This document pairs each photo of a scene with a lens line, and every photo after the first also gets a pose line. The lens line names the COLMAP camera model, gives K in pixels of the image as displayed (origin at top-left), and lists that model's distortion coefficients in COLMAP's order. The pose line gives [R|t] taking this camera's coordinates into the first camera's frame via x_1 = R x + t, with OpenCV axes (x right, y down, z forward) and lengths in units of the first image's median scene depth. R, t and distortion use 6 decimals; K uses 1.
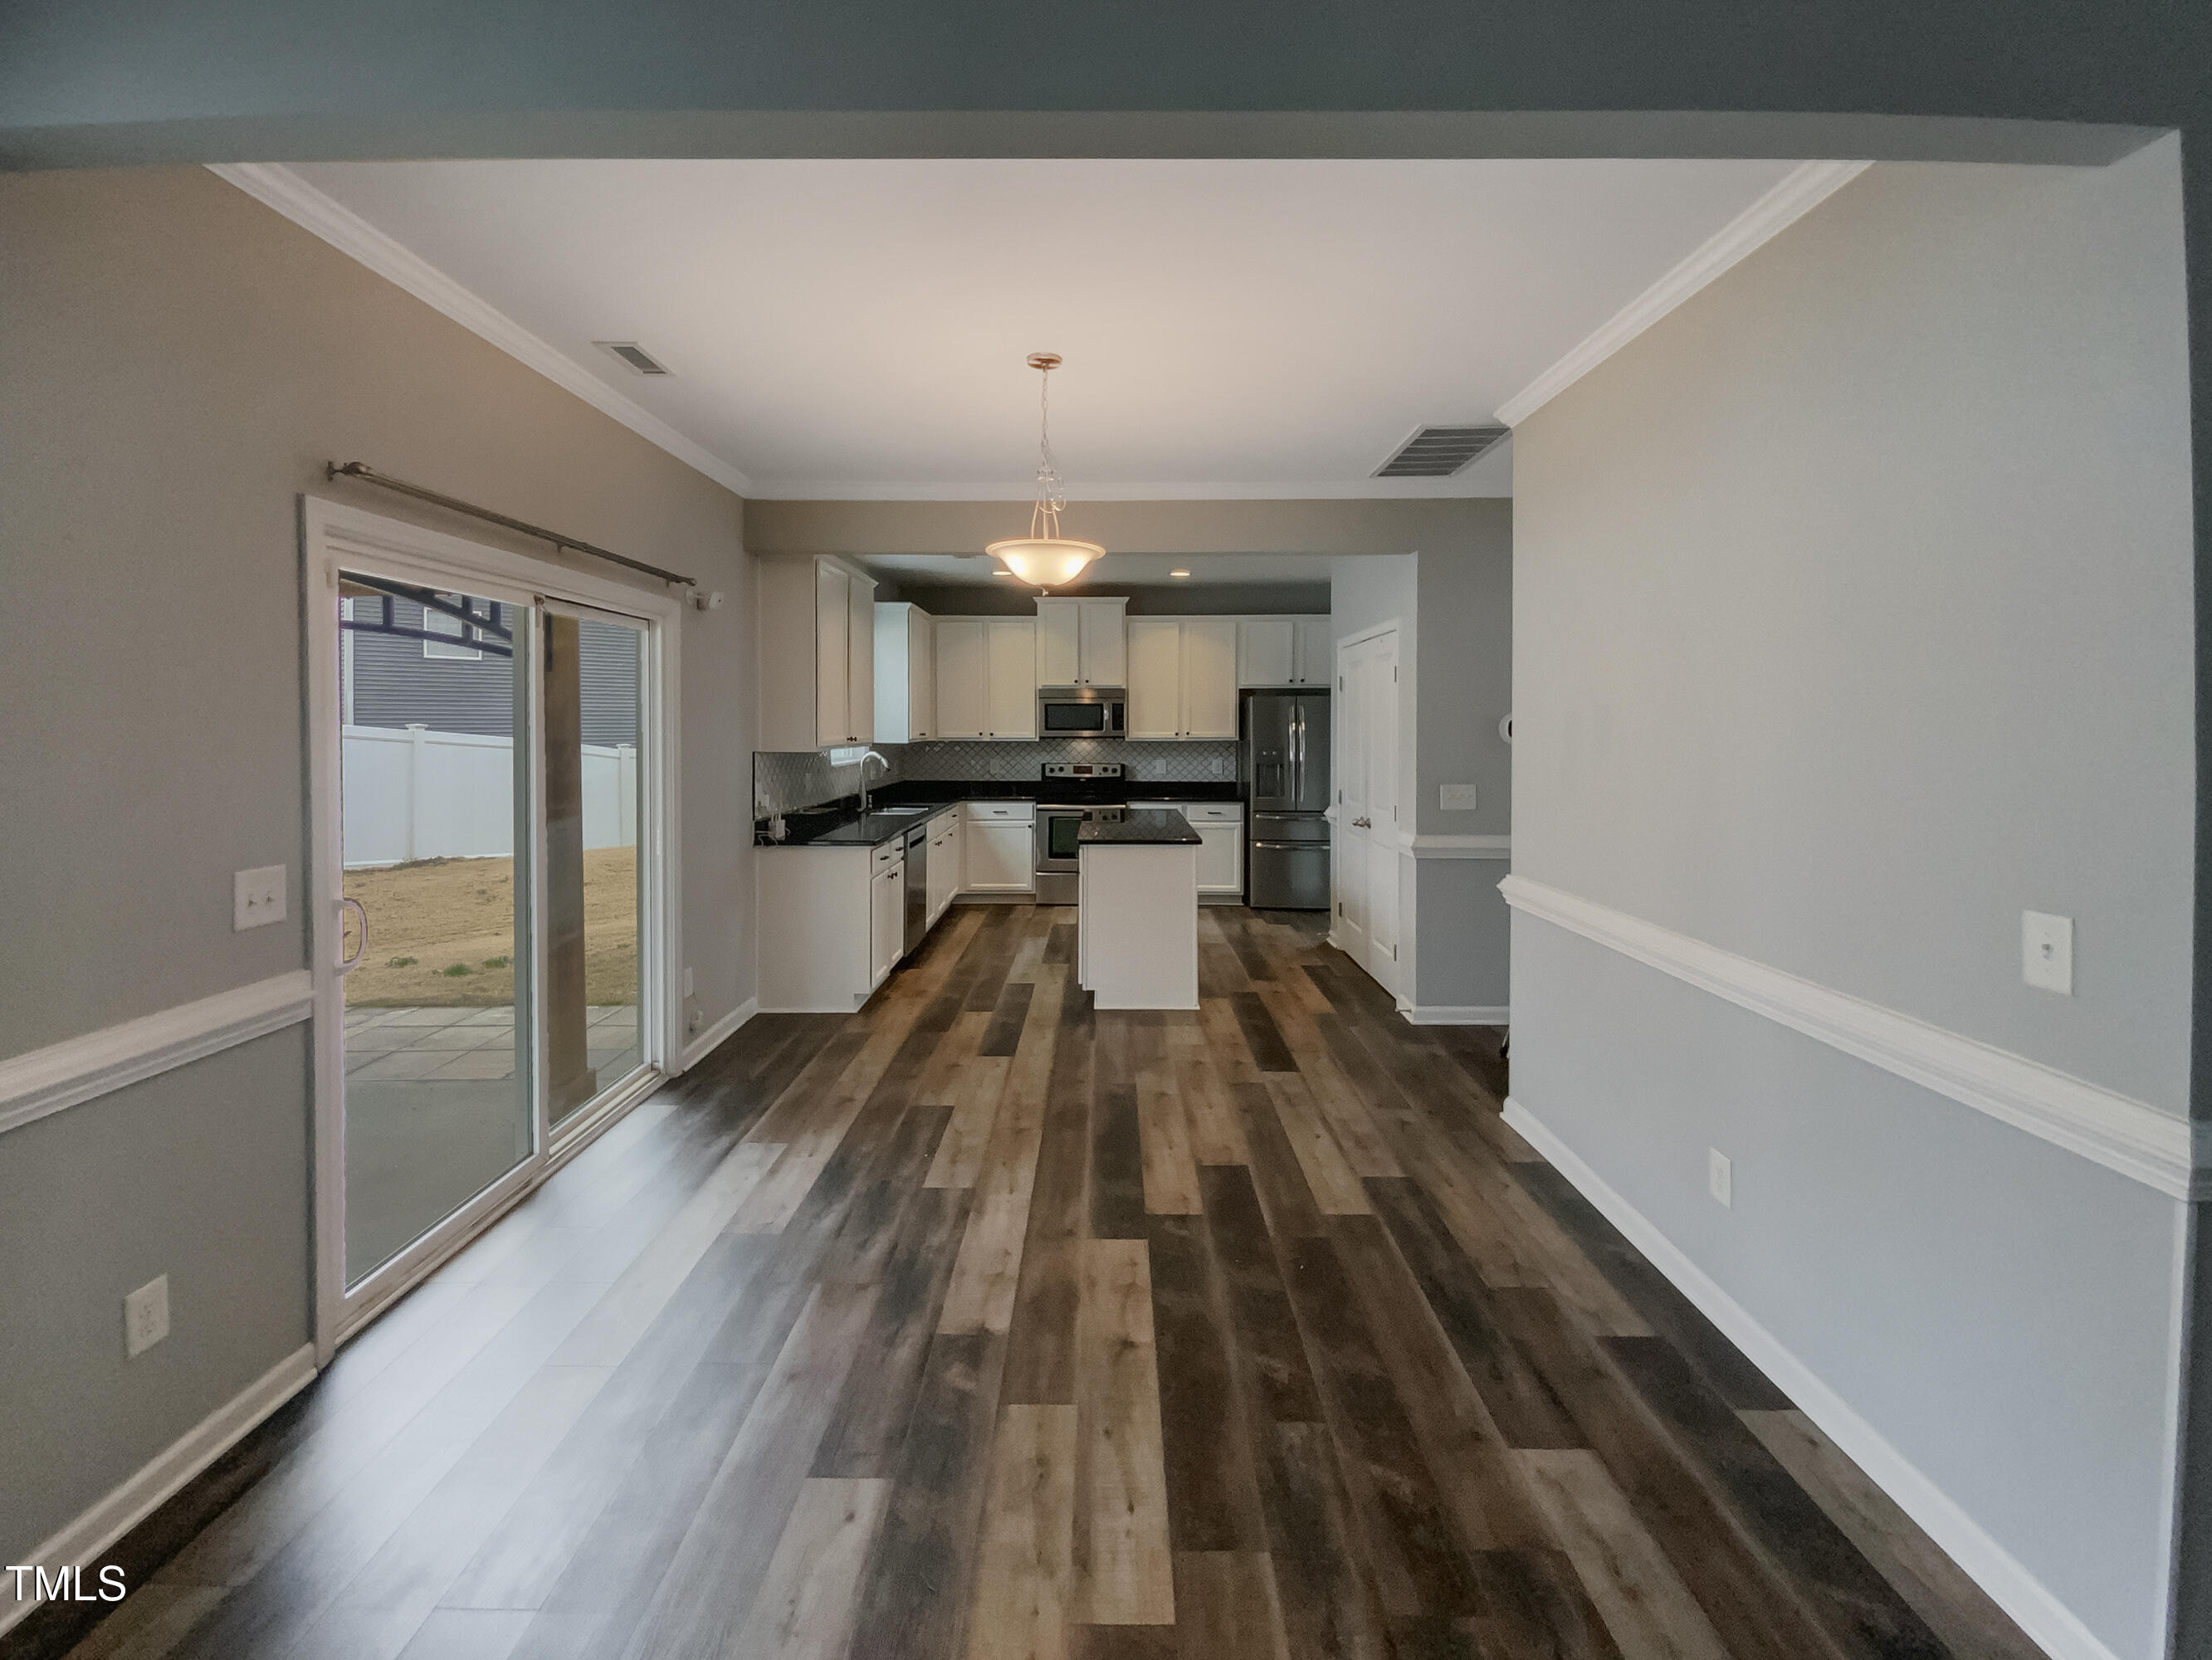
lens RADIAL K [[985.9, 0, 1103.3], [0, 985.9, 759.9], [0, 0, 1]] dist [0.001209, -0.011391]
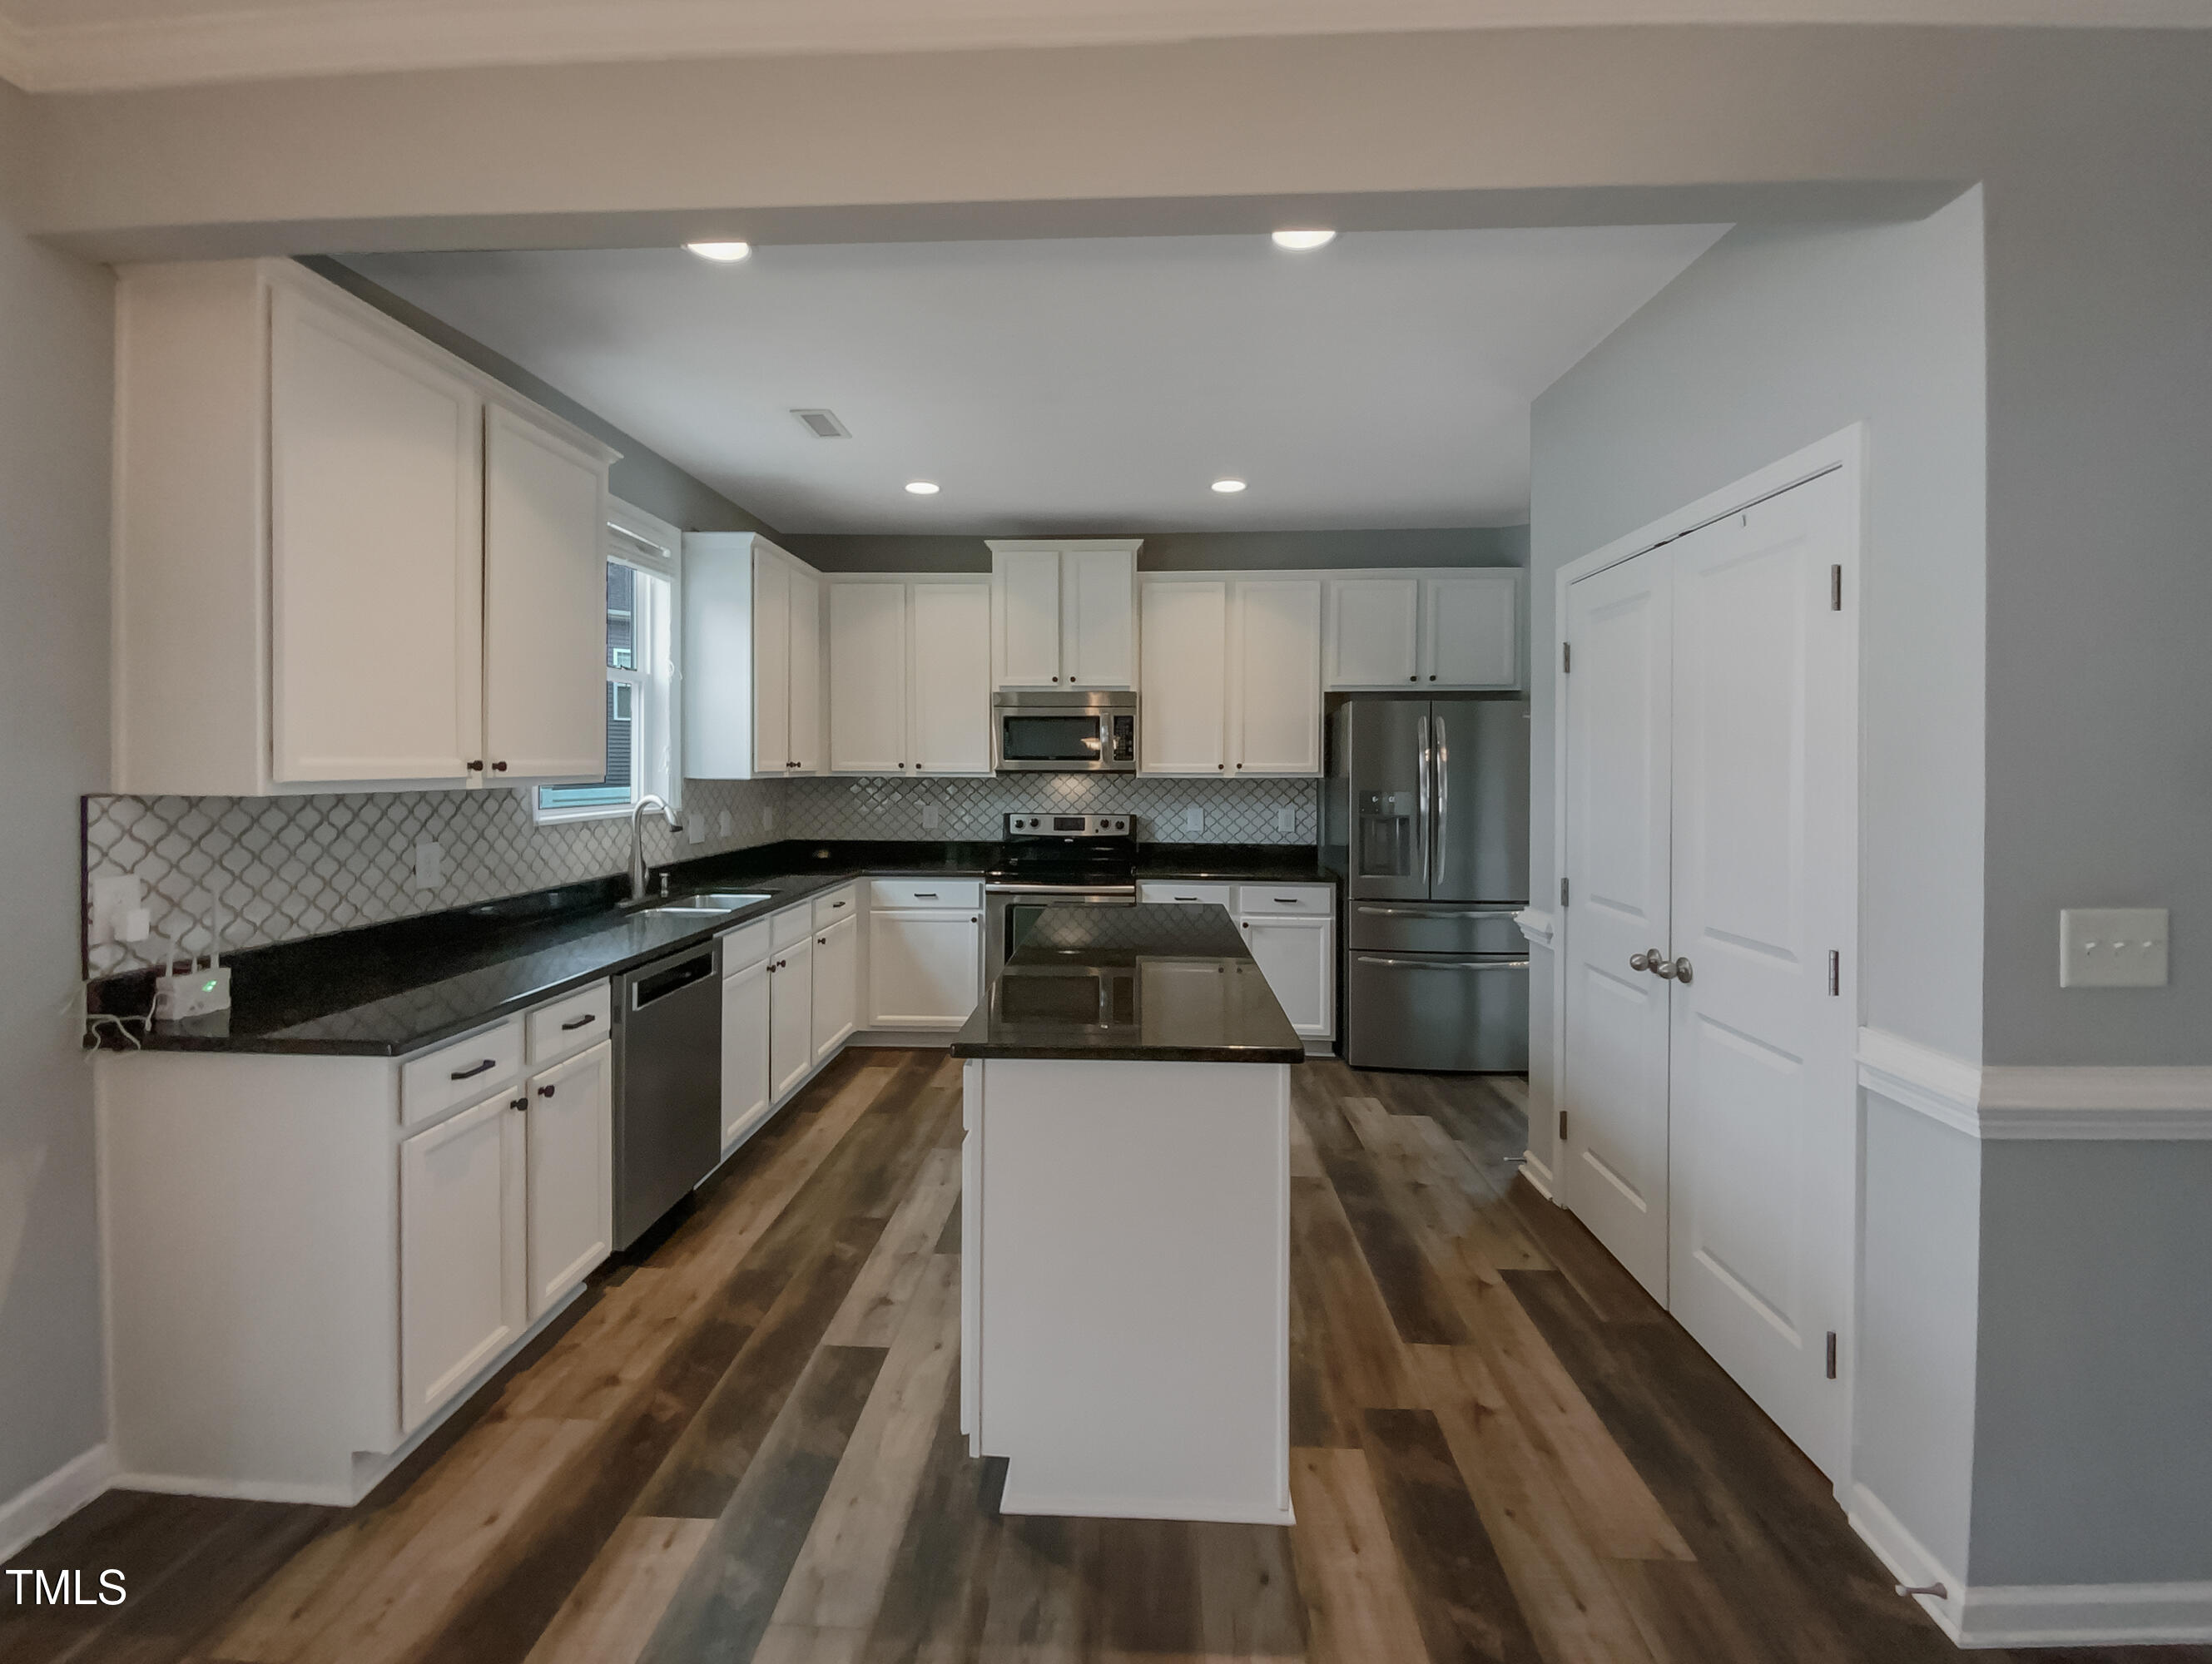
lens RADIAL K [[985.8, 0, 1103.3], [0, 985.8, 761.9], [0, 0, 1]] dist [0.001209, -0.011391]
pose [[0.999228, 0.003495, -0.039125, 0.026462], [-0.005003, 0.999245, -0.038517, -0.005572], [0.038961, 0.038683, 0.998492, 0.400351]]
